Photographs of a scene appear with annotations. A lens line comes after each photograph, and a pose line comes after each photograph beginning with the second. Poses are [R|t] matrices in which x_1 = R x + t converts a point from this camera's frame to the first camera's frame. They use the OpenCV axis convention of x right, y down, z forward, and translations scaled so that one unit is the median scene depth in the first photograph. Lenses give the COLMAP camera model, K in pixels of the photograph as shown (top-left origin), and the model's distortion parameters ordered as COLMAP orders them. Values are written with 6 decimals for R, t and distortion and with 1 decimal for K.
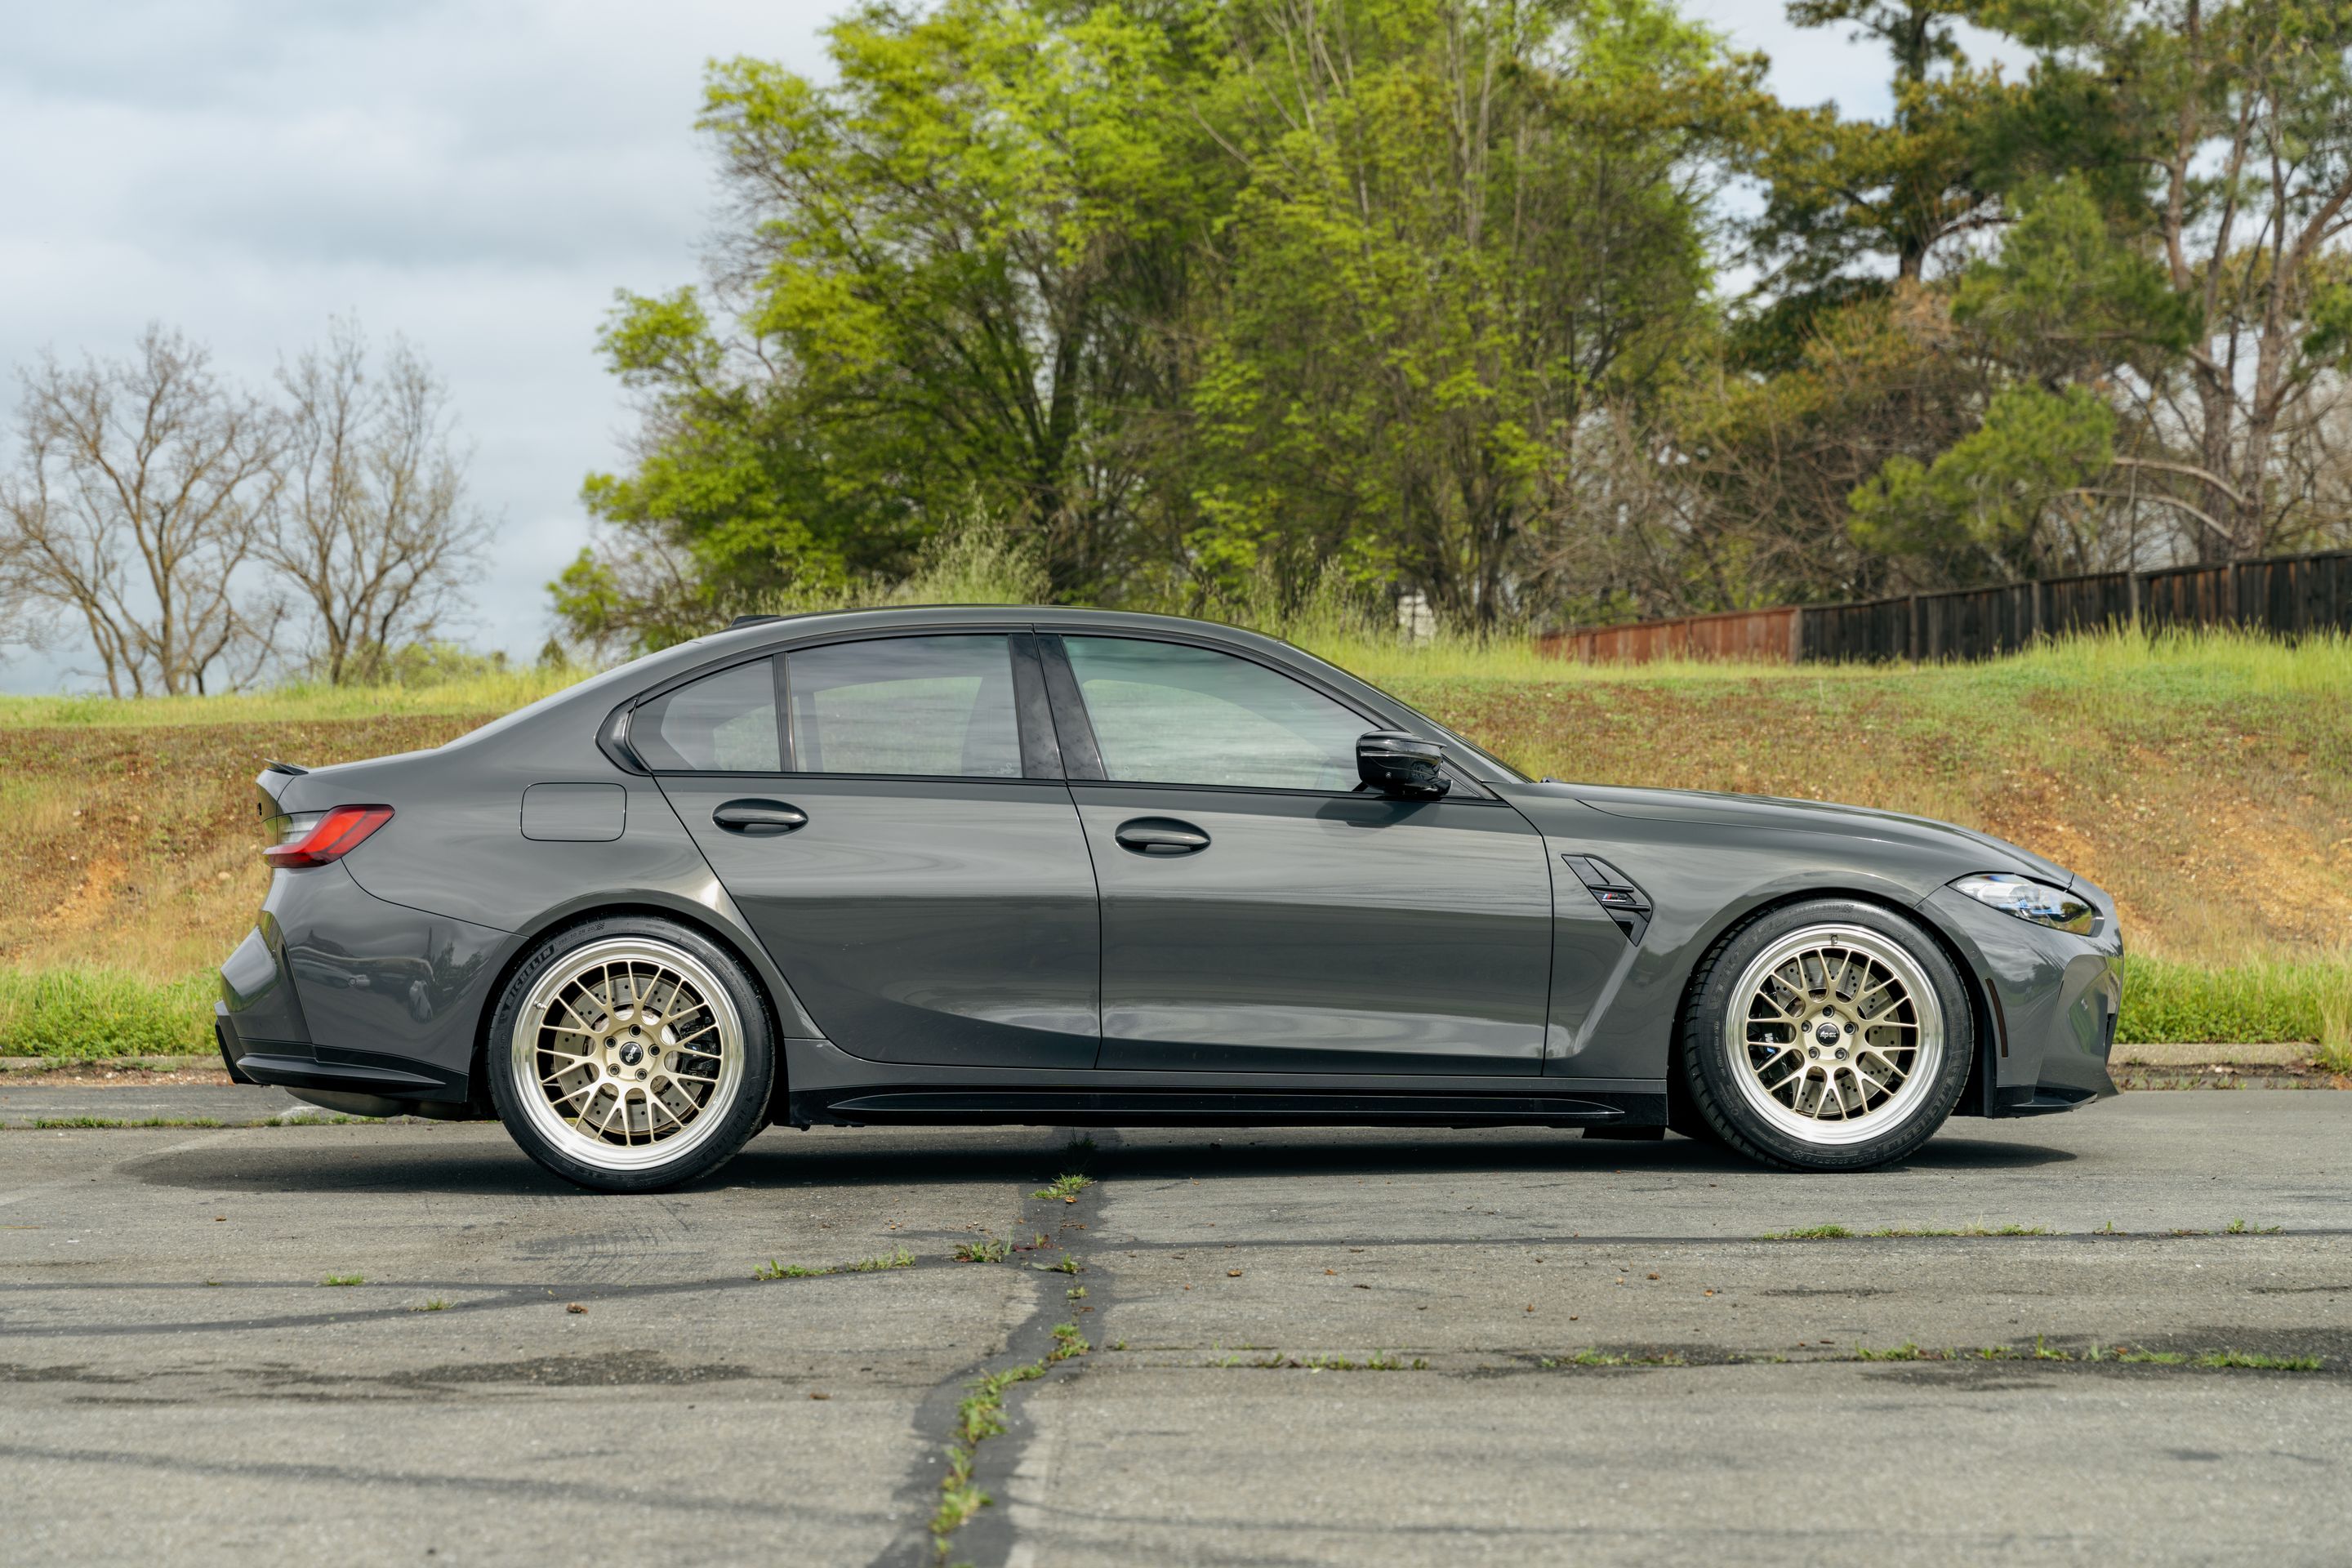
lens RADIAL K [[6155.2, 0, 1176.0], [0, 6155.2, 784.0], [0, 0, 1]] dist [0.063496, 0.368213]
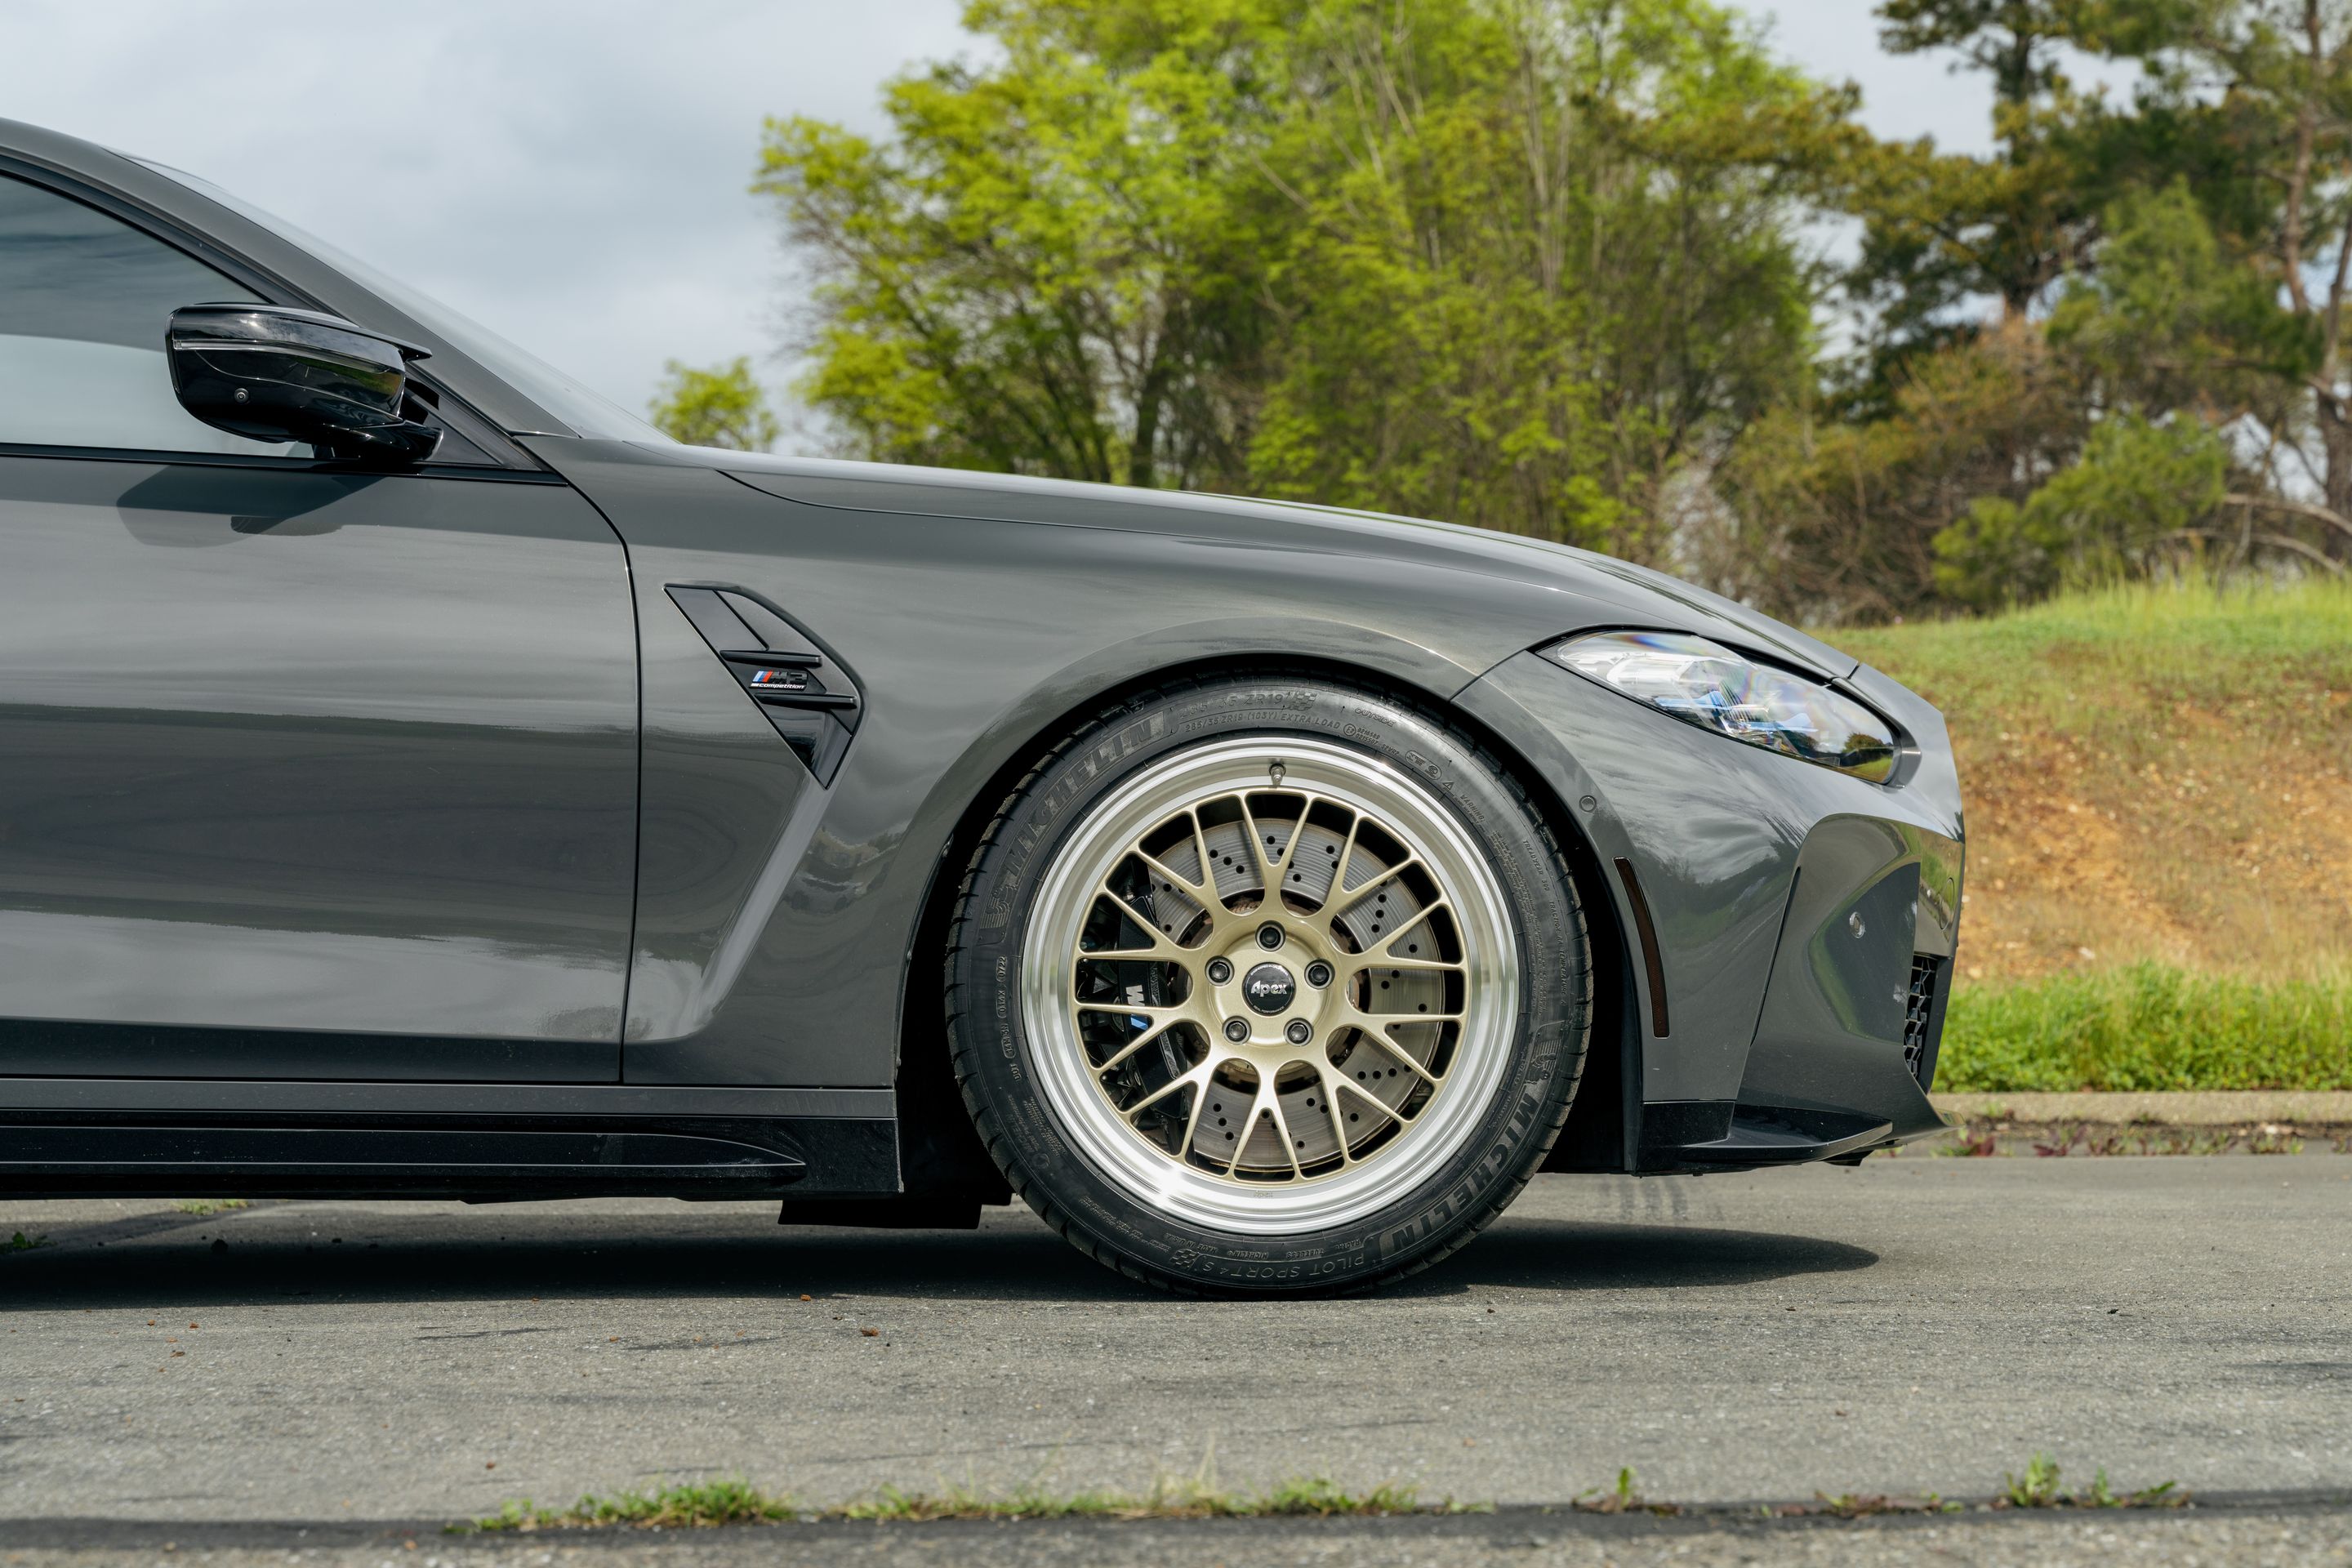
lens RADIAL K [[6155.2, 0, 1176.0], [0, 6155.2, 784.0], [0, 0, 1]] dist [0.063496, 0.368213]
pose [[0.999751, -0.003168, -0.022077, 0.053440], [0.002781, 0.999842, -0.017542, 0.016508], [0.022129, 0.017476, 0.999602, 0.271343]]
